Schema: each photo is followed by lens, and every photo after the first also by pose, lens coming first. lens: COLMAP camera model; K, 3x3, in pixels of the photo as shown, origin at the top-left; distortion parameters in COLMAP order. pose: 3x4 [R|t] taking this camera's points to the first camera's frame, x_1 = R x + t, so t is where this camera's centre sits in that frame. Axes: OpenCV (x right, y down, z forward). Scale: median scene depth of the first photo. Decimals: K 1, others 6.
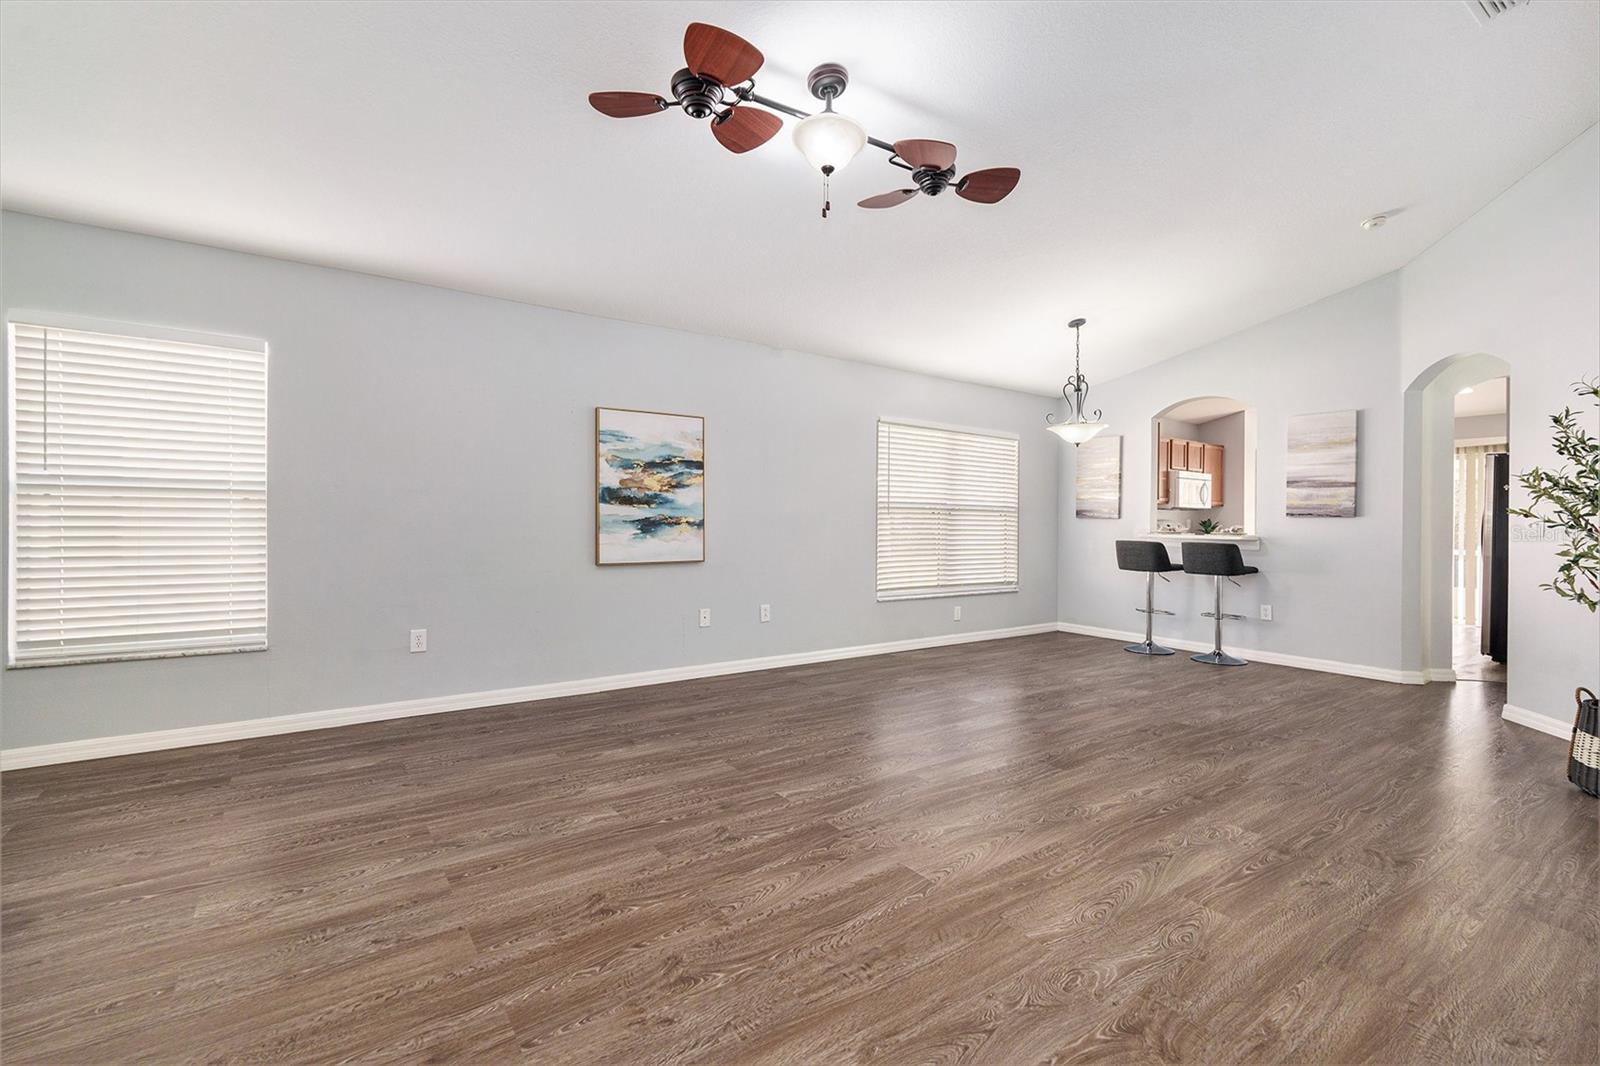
lens RADIAL K [[696.7, 0, 788.7], [0, 696.7, 534.4], [0, 0, 1]] dist [-0.001598, -0.000001]
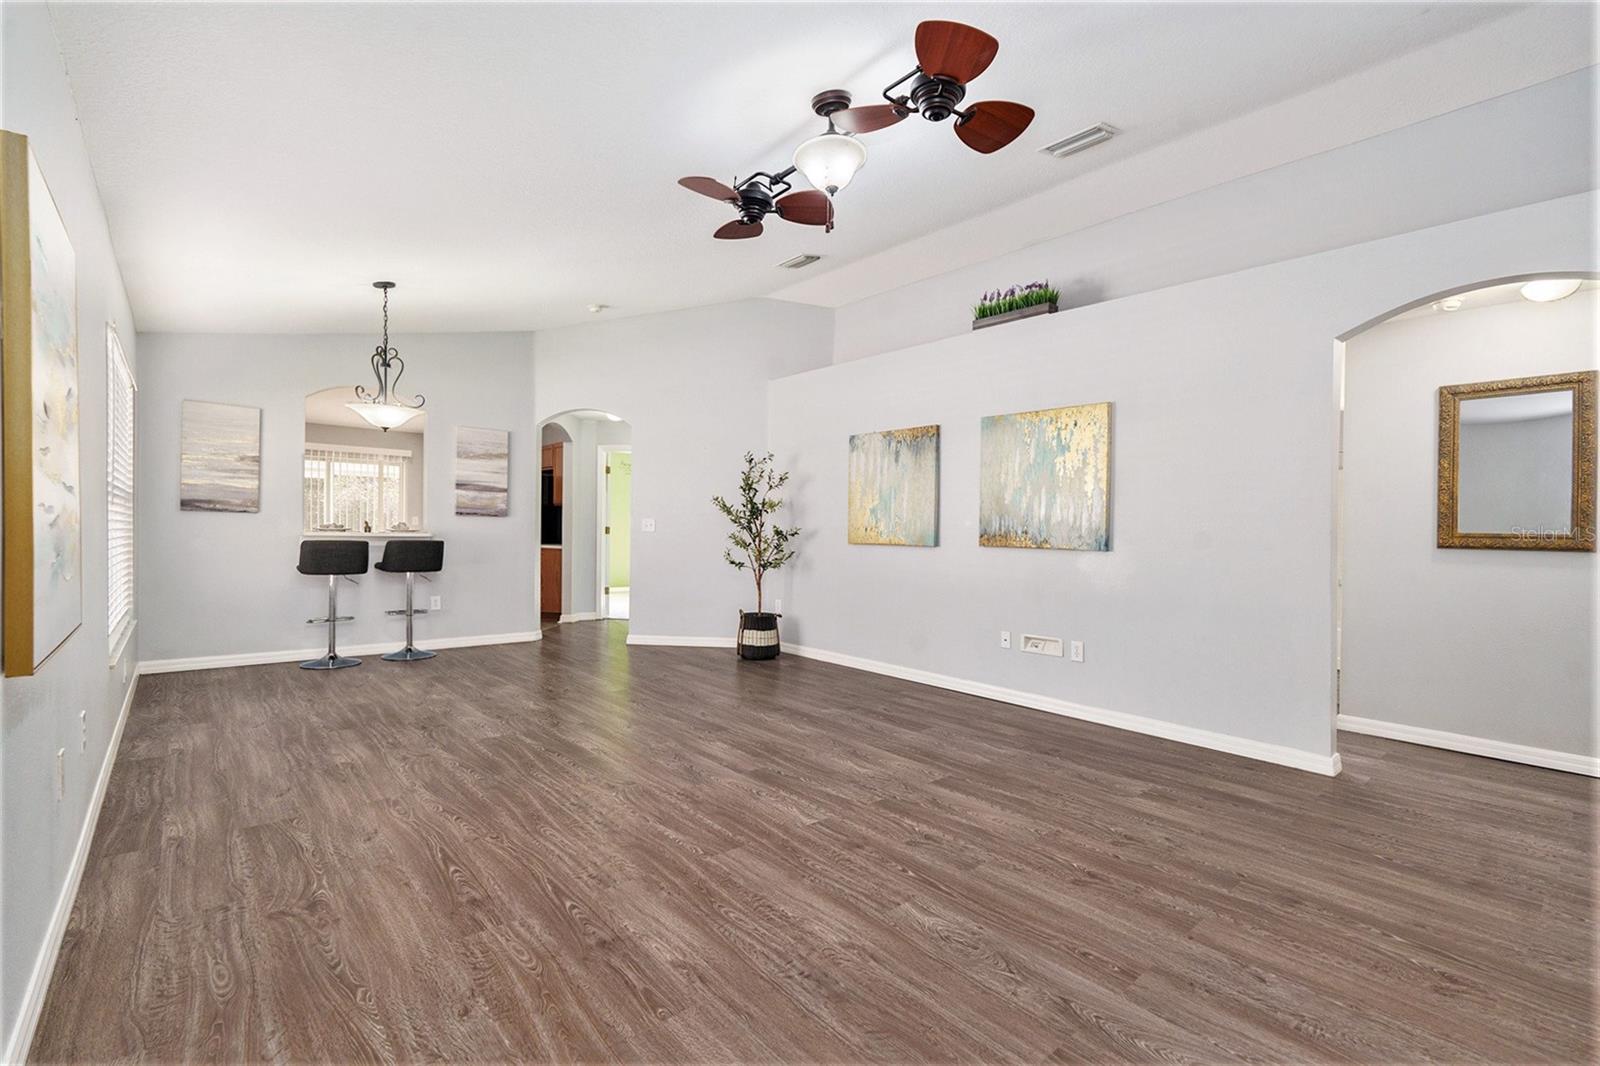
lens RADIAL K [[715.6, 0, 803.3], [0, 715.6, 532.9], [0, 0, 1]] dist [-0.002170, -0.001169]
pose [[-0.108570, -0.014961, 0.993976, -0.946721], [-0.002964, 0.999887, 0.014727, -0.029997], [-0.994084, -0.001347, -0.108602, 1.100087]]
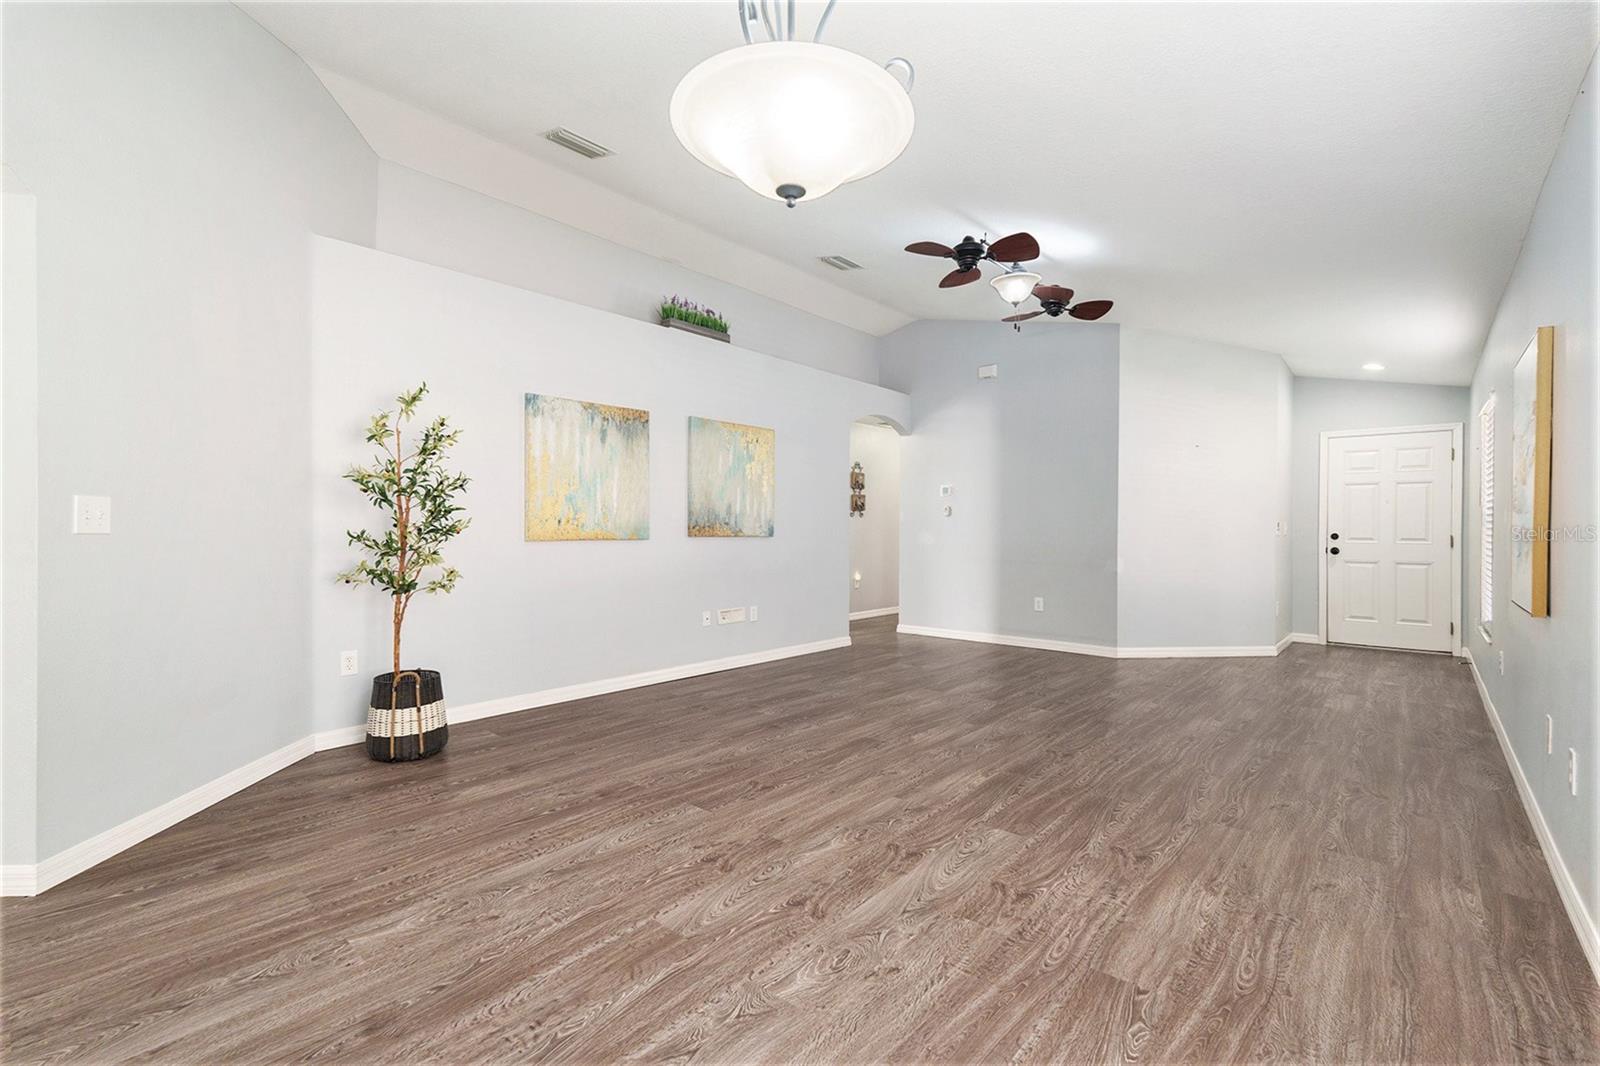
lens RADIAL K [[716.6, 0, 799.6], [0, 716.6, 521.4], [0, 0, 1]] dist [0.002133, 0.001611]
pose [[-0.966727, -0.018898, -0.255111, 0.889946], [-0.021682, 0.999732, 0.008105, -0.034891], [0.254889, 0.013367, -0.966878, 2.325260]]
